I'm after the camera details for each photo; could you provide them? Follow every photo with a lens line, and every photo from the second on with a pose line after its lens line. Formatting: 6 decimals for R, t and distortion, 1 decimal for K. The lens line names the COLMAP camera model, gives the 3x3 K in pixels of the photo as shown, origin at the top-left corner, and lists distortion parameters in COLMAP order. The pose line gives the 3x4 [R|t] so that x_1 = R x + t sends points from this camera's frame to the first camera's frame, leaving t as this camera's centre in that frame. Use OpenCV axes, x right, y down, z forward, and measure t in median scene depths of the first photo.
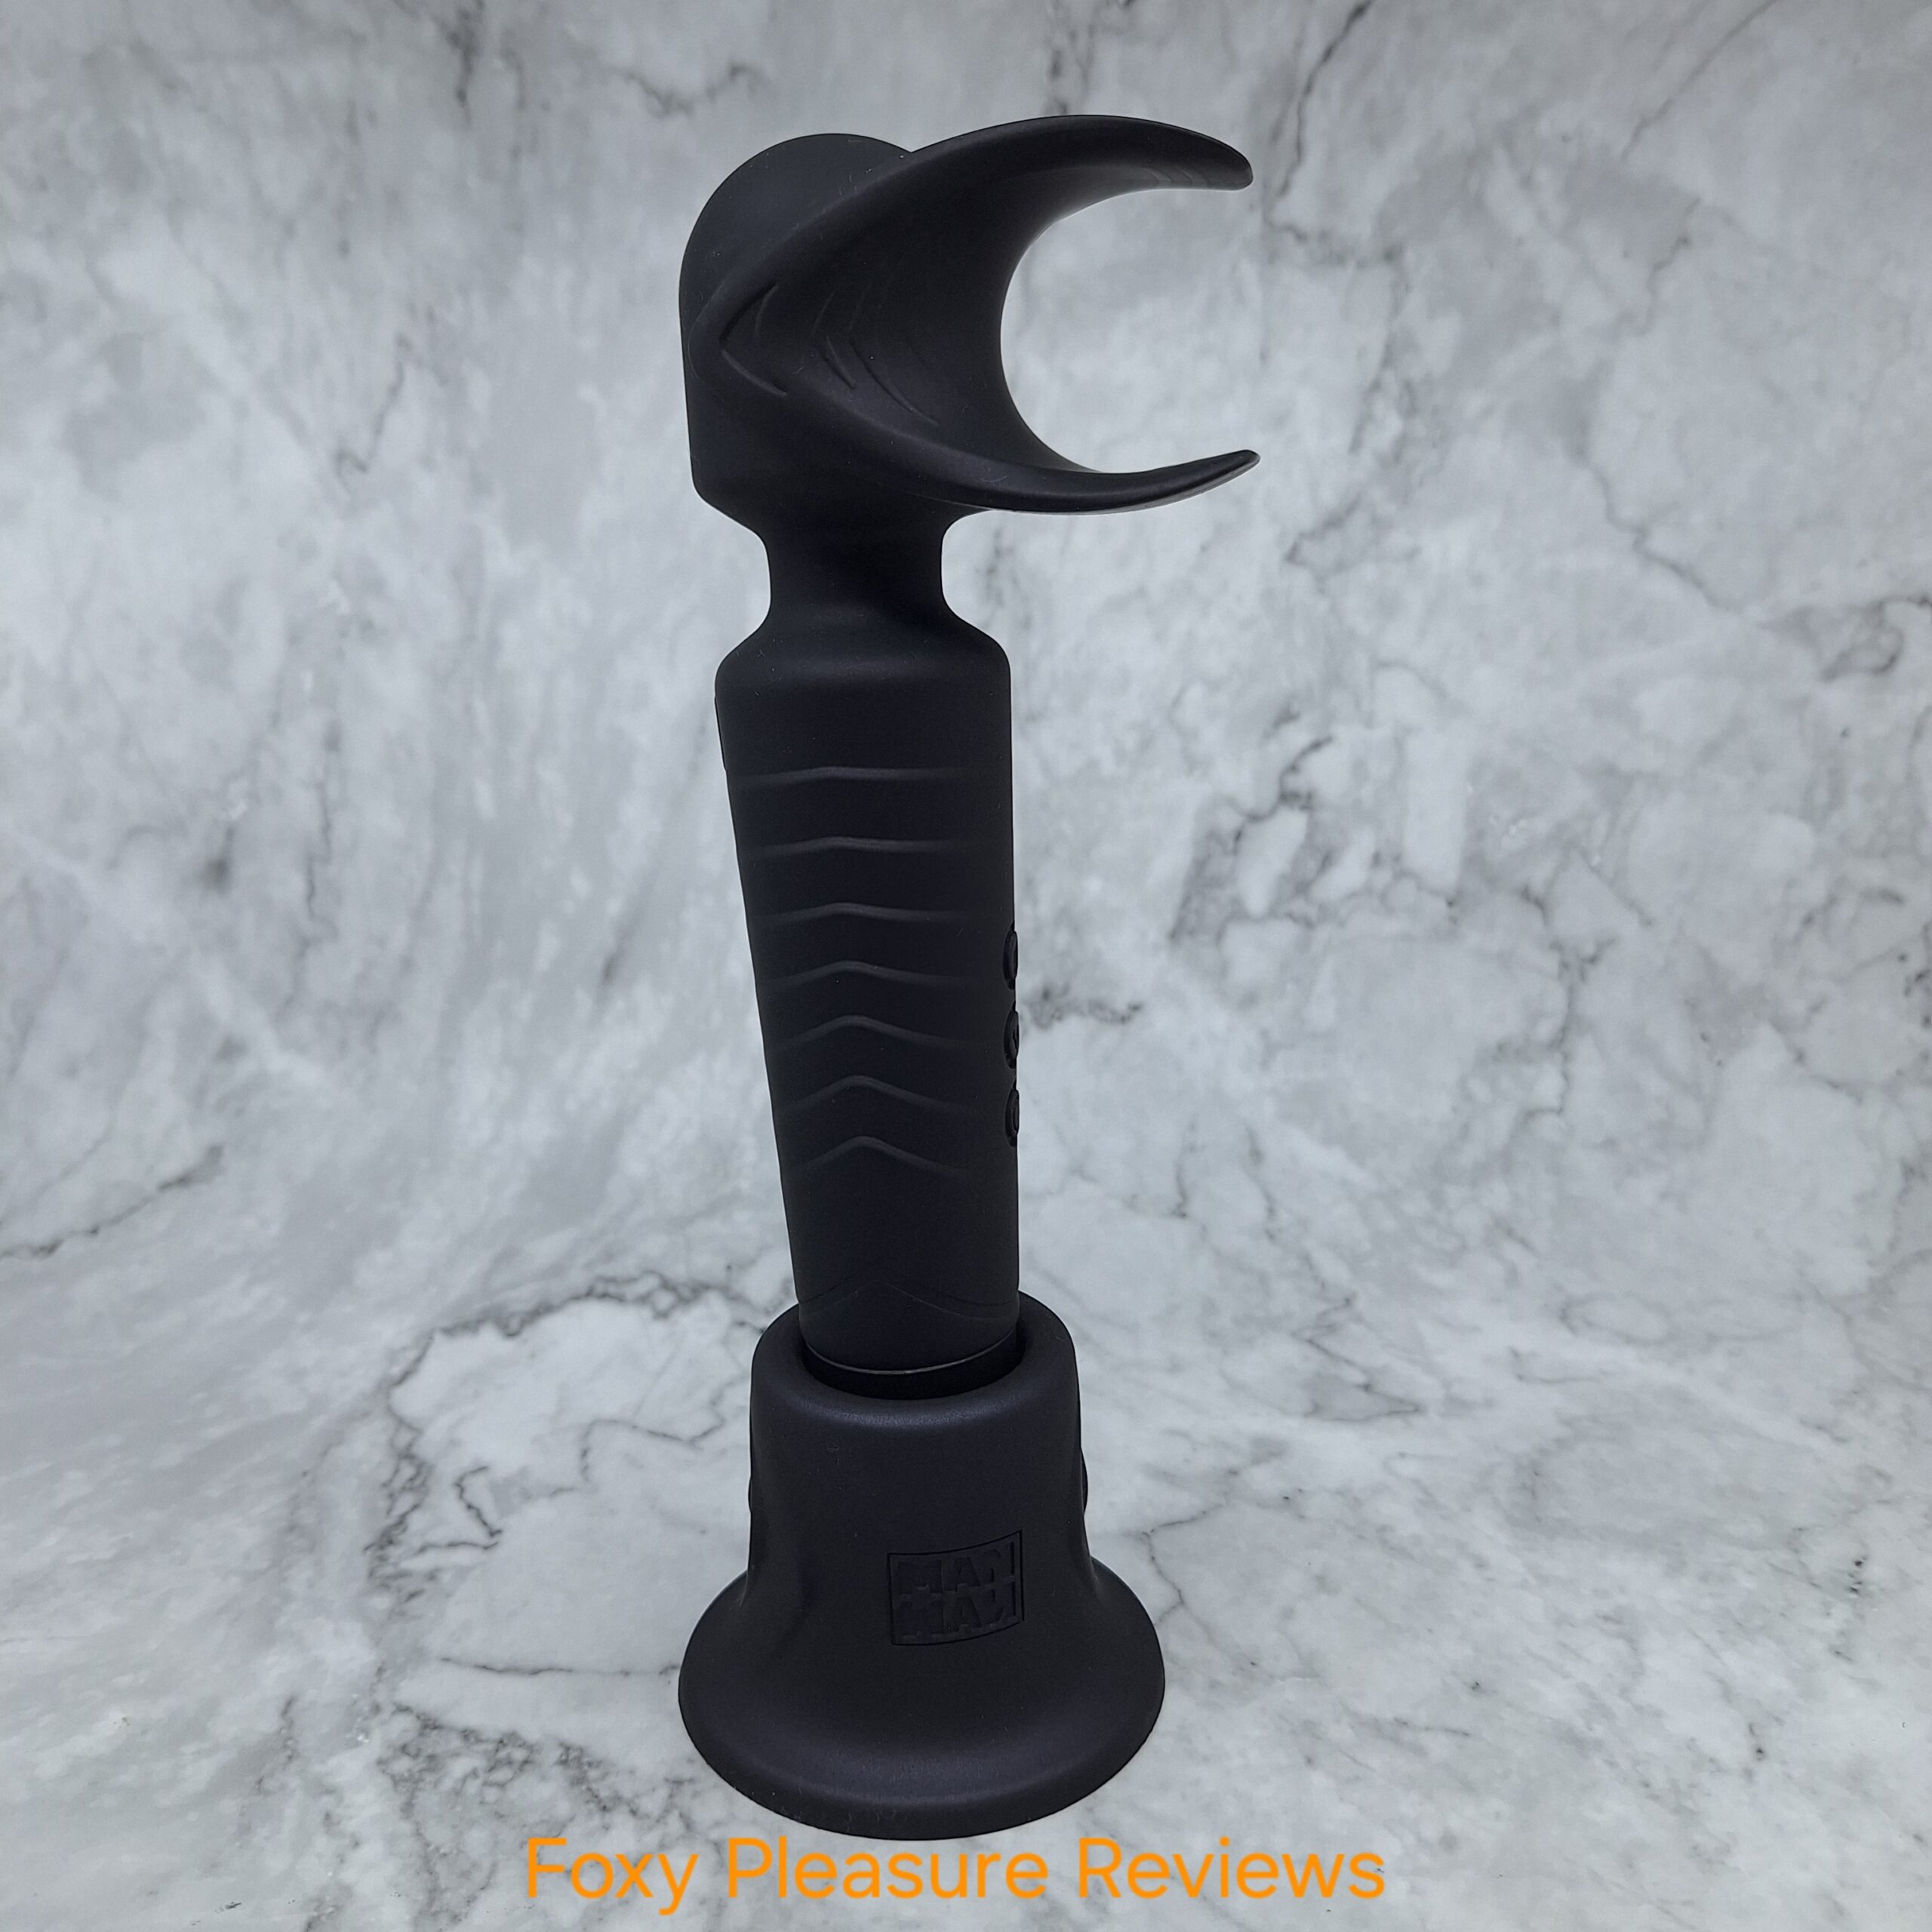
lens RADIAL K [[1857.6, 0, 971.1], [0, 1857.6, 964.3], [0, 0, 1]] dist [-0.022748, 0.000000]
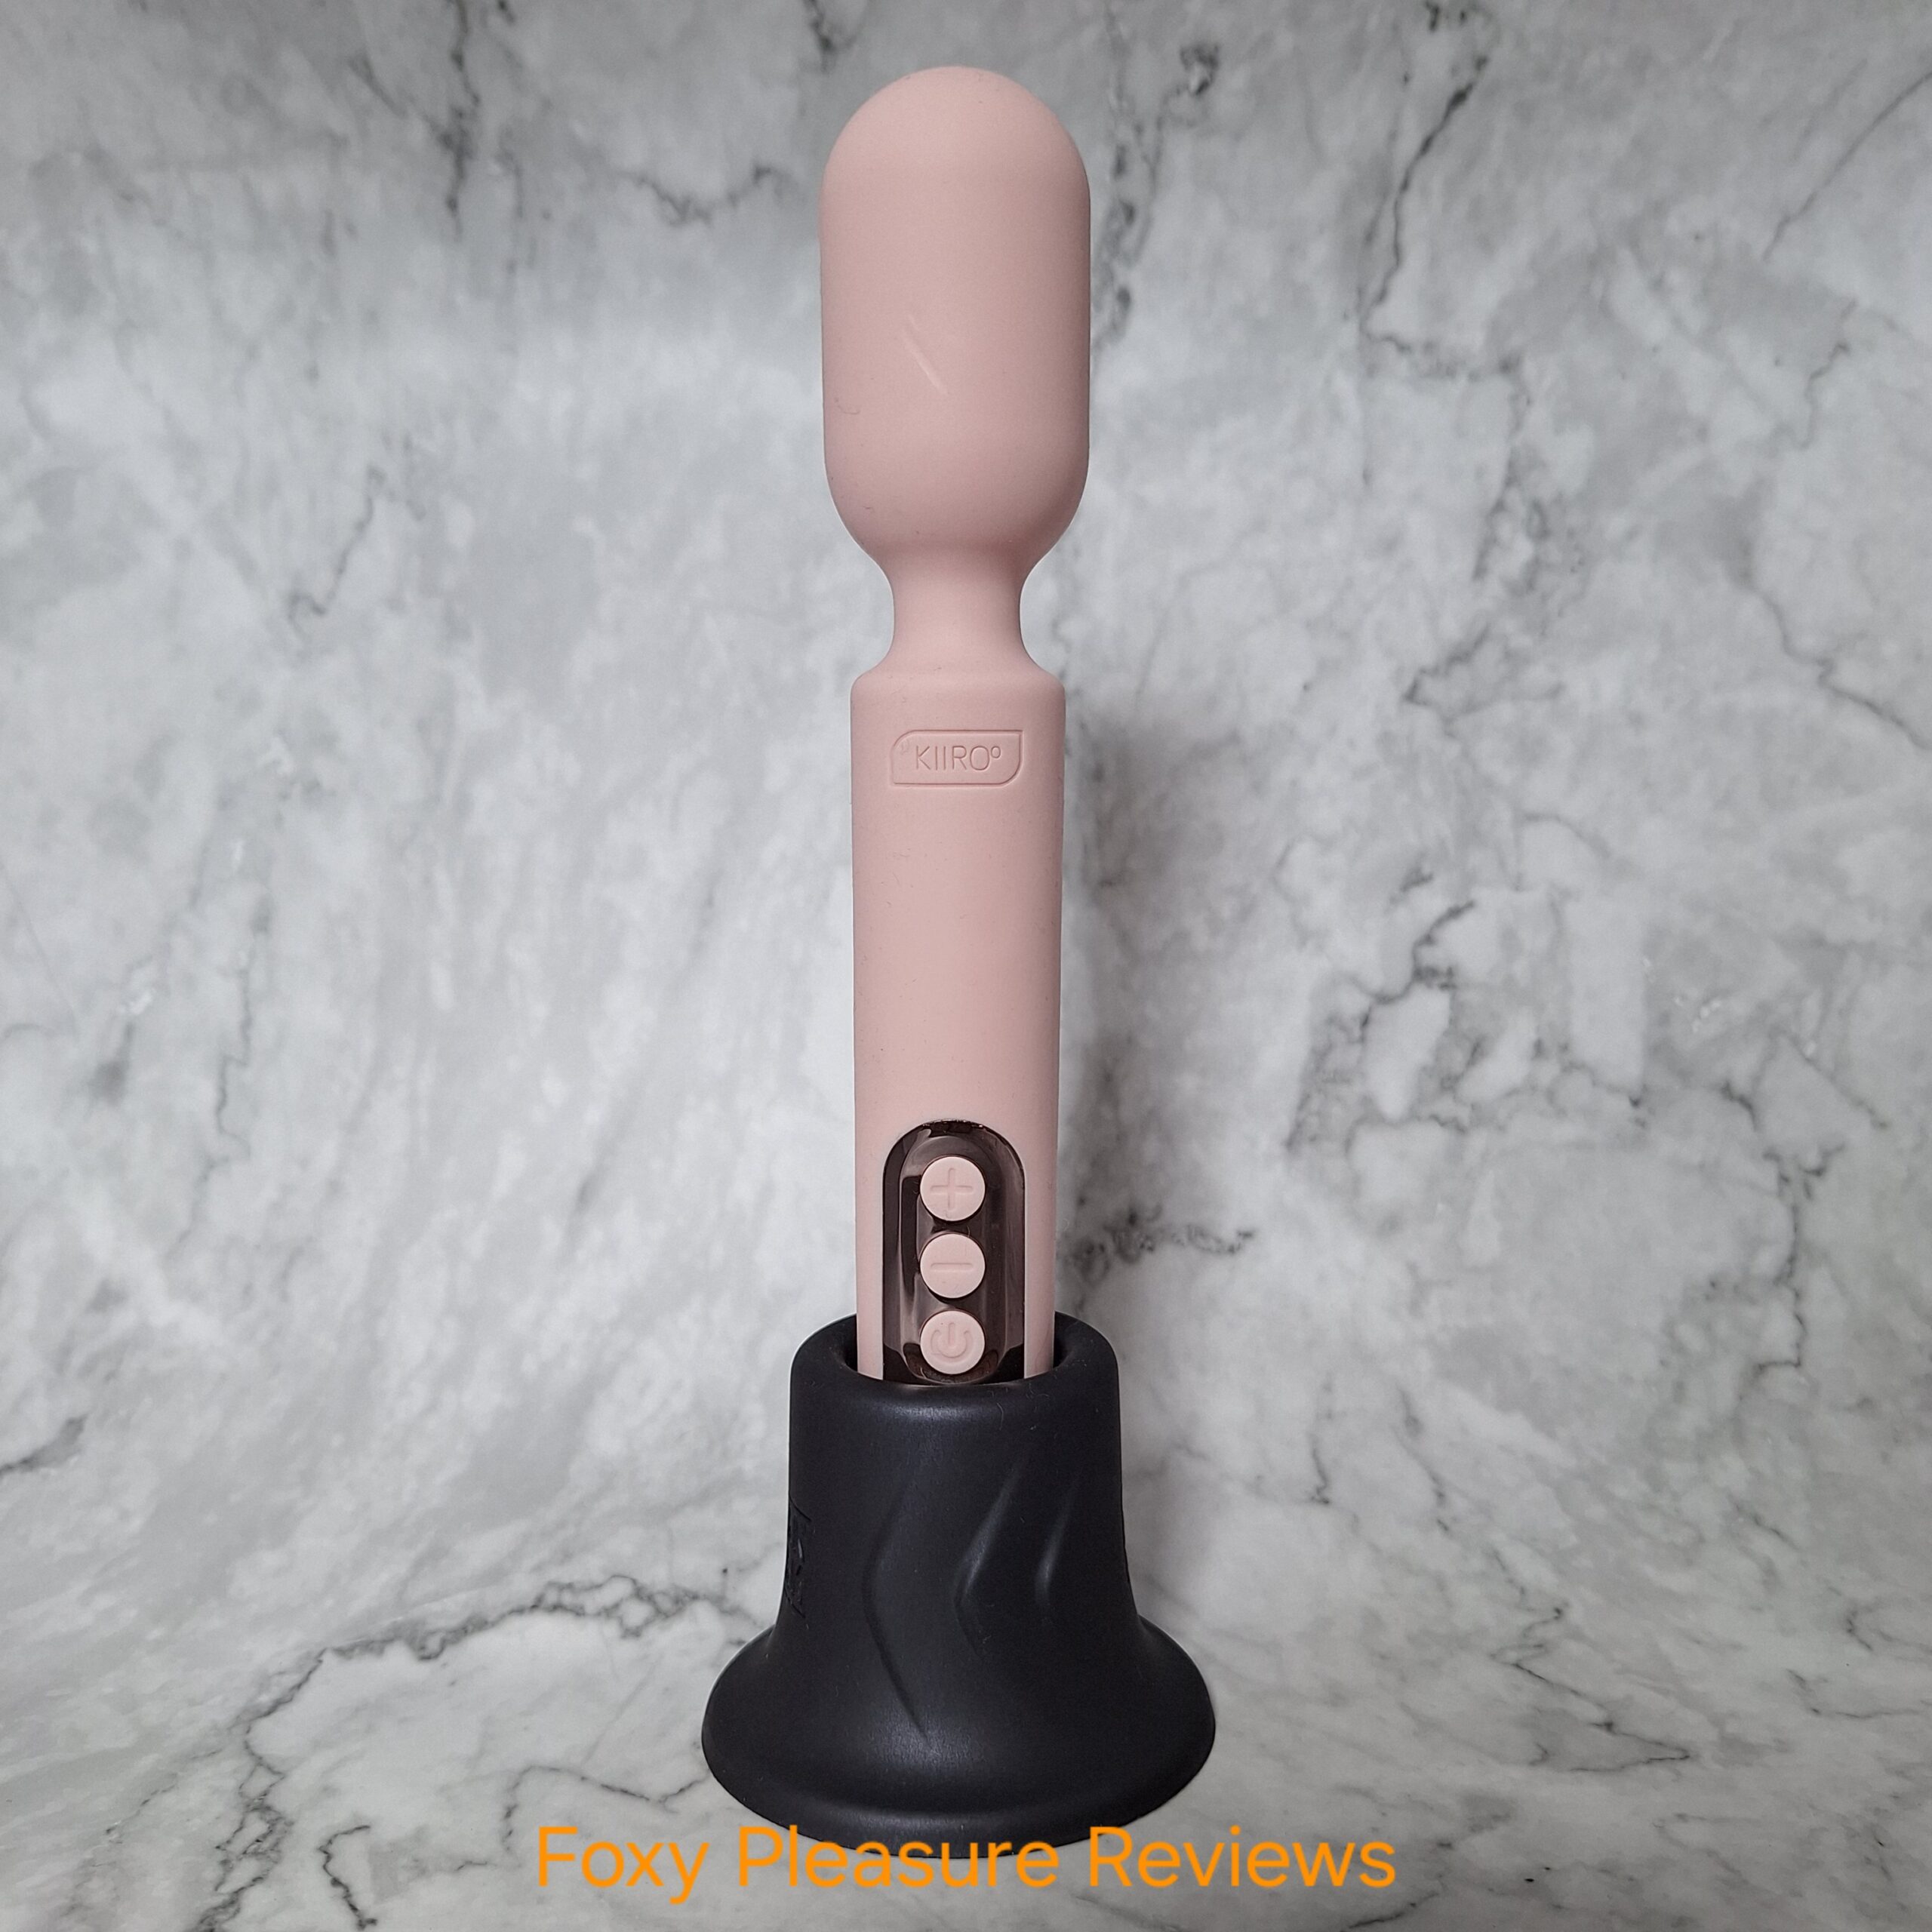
lens RADIAL K [[1857.6, 0, 963.7], [0, 1857.6, 968.1], [0, 0, 1]] dist [-0.022748, 0.000000]
pose [[0.999830, -0.008782, -0.016203, -0.017721], [0.005463, 0.980884, -0.194519, 0.063914], [0.017601, 0.194398, 0.980765, 0.198141]]
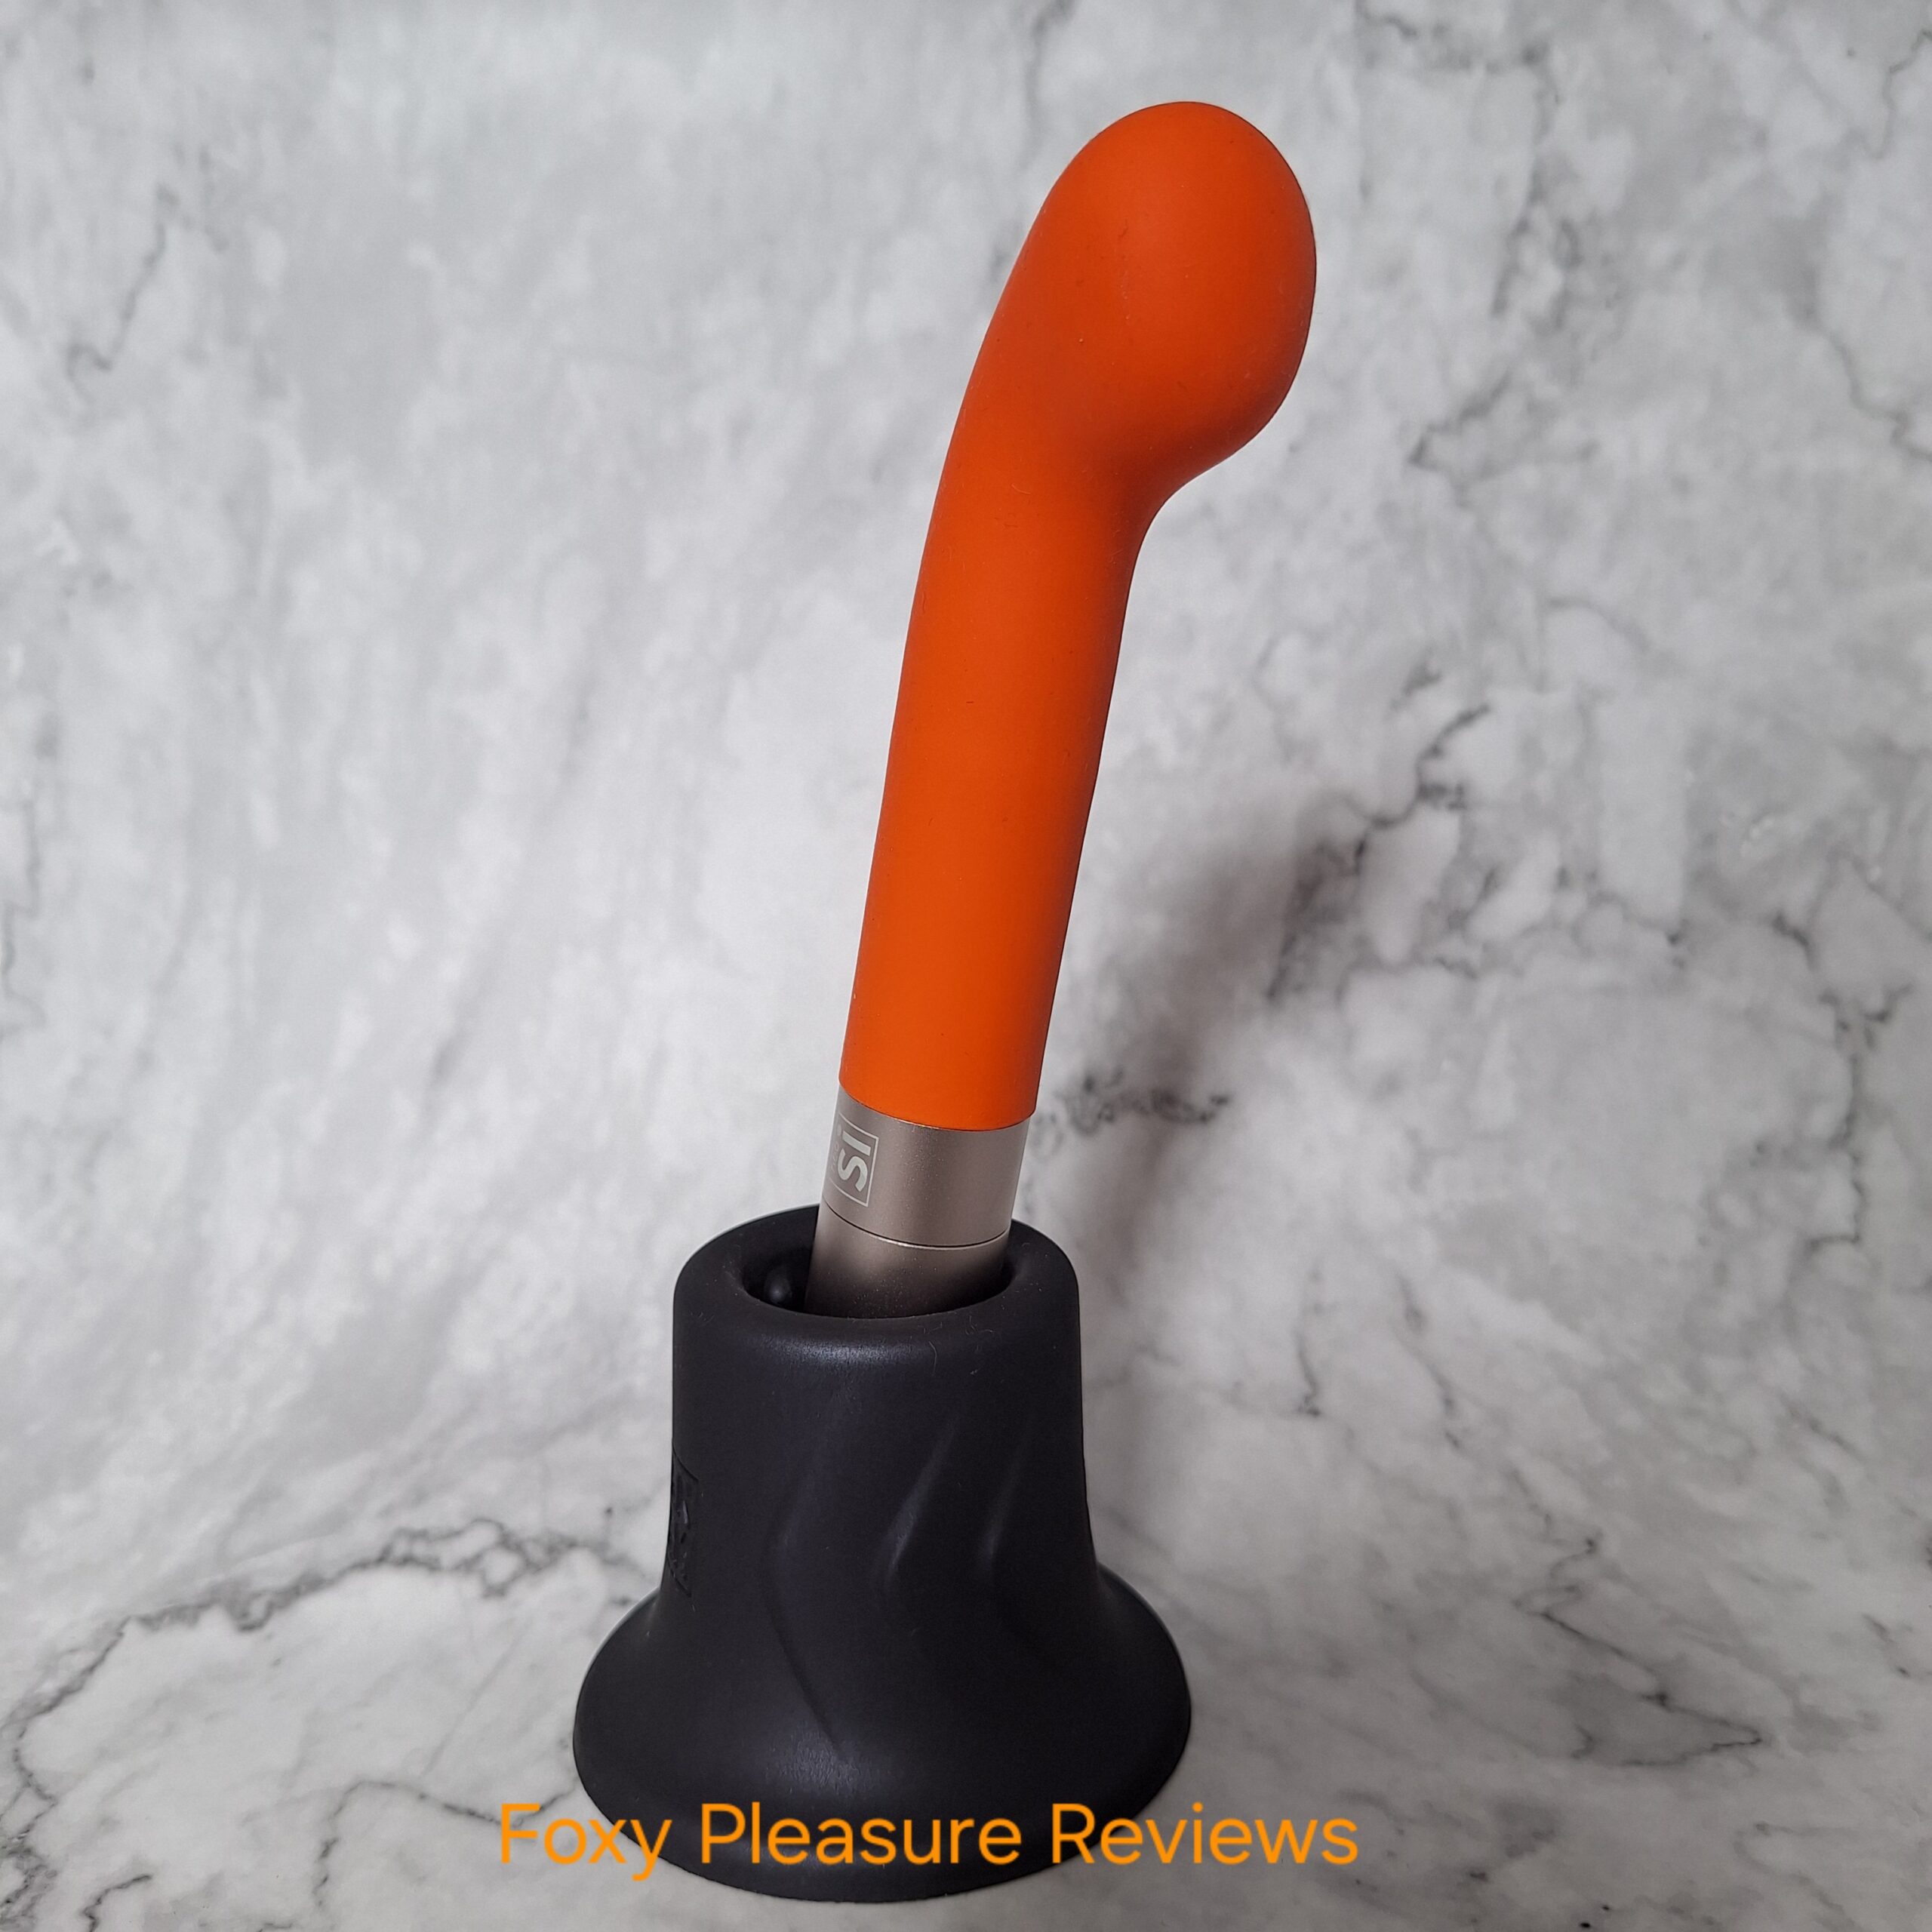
lens RADIAL K [[1857.6, 0, 971.6], [0, 1857.6, 977.6], [0, 0, 1]] dist [-0.022748, 0.000000]
pose [[0.999733, -0.021065, 0.009501, -0.007739], [0.021845, 0.995588, -0.091259, 0.038091], [-0.007537, 0.091442, 0.995782, 0.319672]]
